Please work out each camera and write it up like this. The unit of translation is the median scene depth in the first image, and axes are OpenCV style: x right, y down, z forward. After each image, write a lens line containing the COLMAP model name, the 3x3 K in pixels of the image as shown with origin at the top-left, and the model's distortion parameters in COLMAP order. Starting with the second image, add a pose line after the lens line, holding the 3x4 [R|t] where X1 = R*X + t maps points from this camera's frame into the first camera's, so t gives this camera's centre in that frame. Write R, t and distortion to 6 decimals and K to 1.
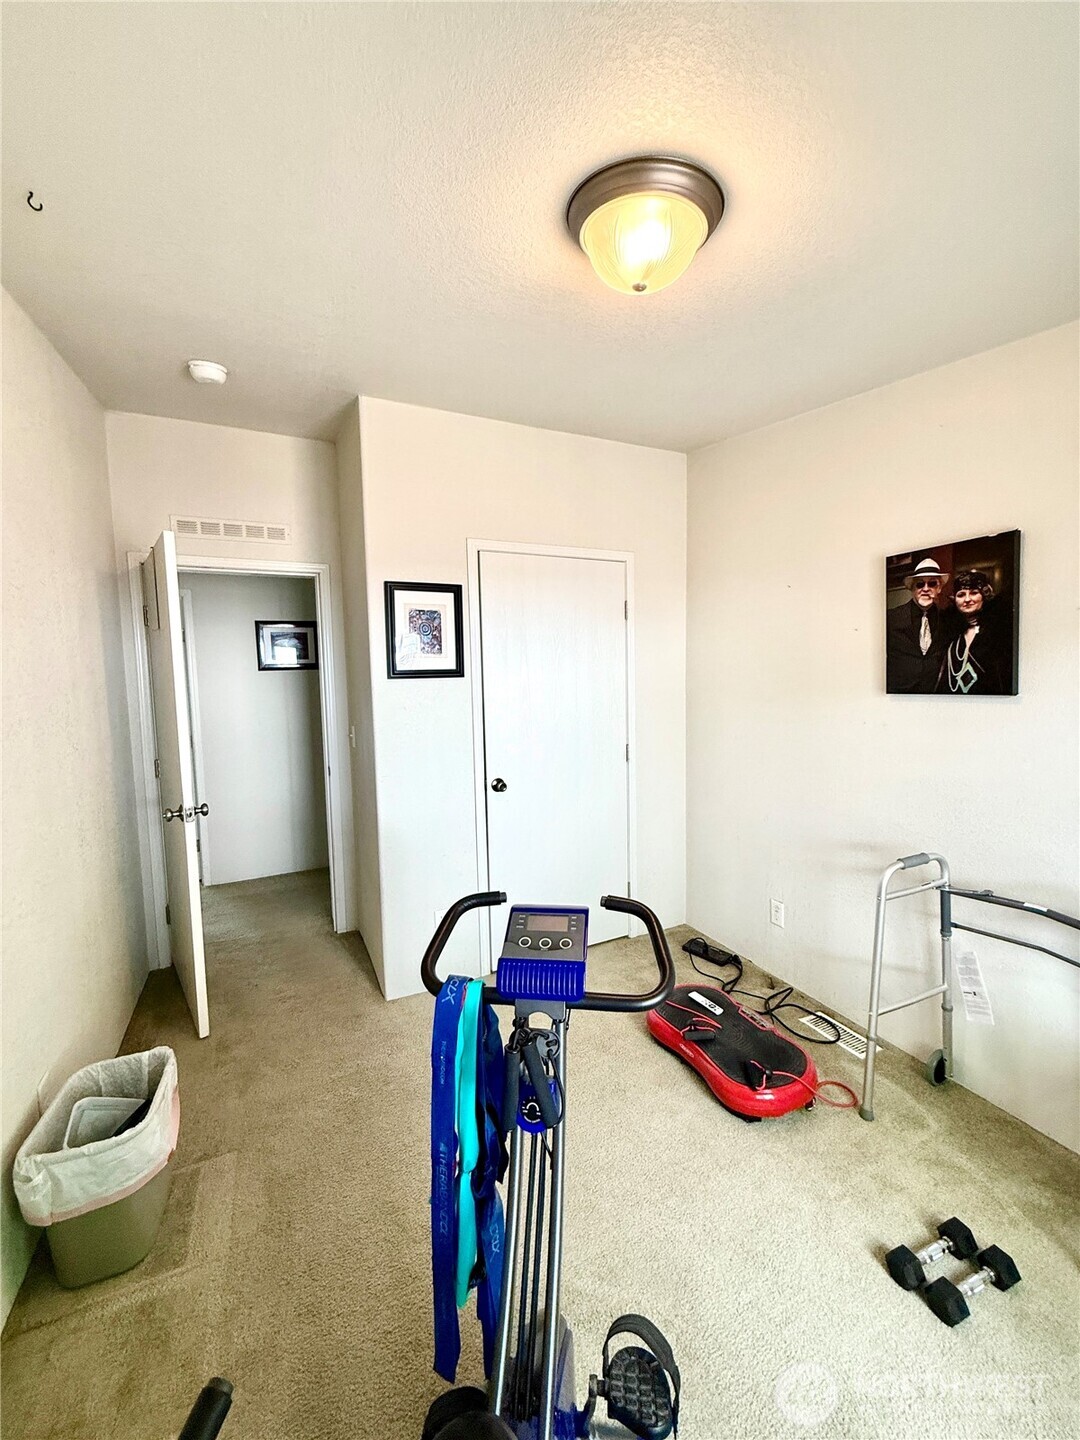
lens RADIAL K [[577.4, 0, 539.9], [0, 577.4, 724.9], [0, 0, 1]] dist [0.009459, 0.000069]
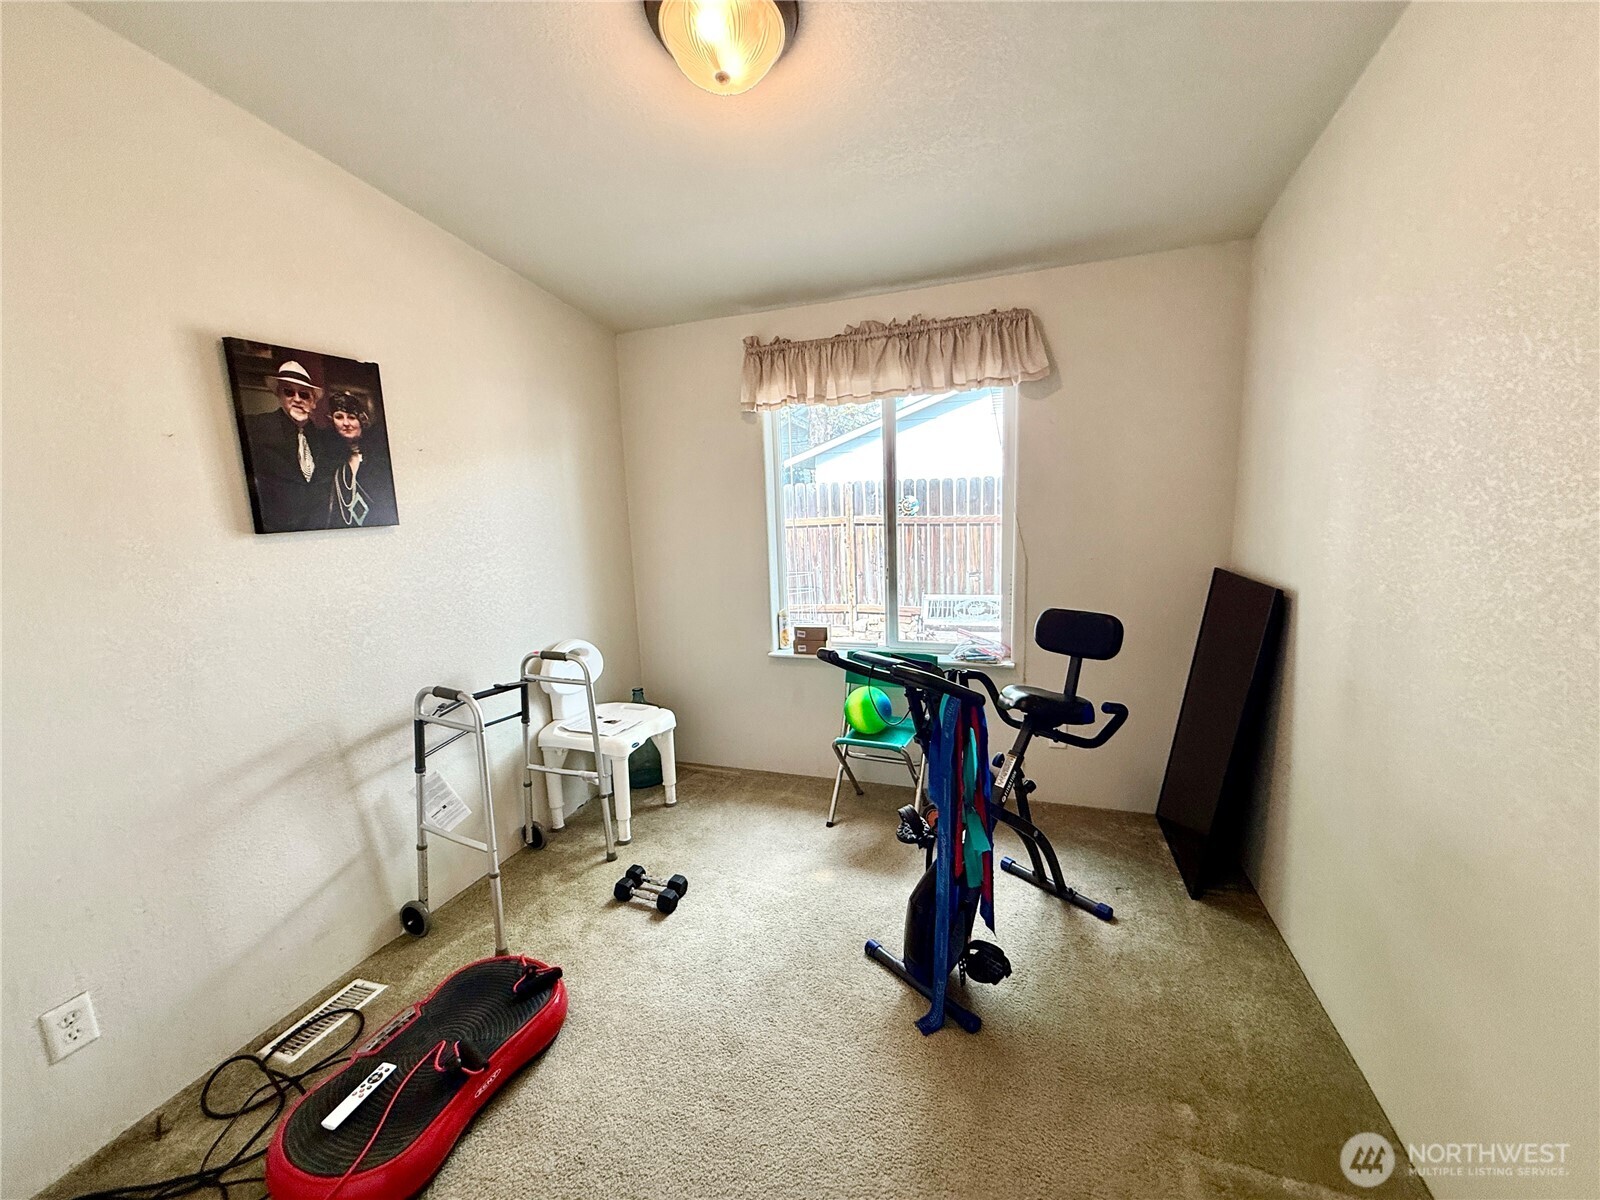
lens RADIAL K [[641.6, 0, 800.8], [0, 641.6, 604.5], [0, 0, 1]] dist [0.009459, 0.000069]
pose [[-0.713484, -0.068013, 0.697363, -0.499837], [0.113573, 0.970890, 0.210888, -0.069198], [-0.691405, 0.229667, -0.684990, 1.239841]]
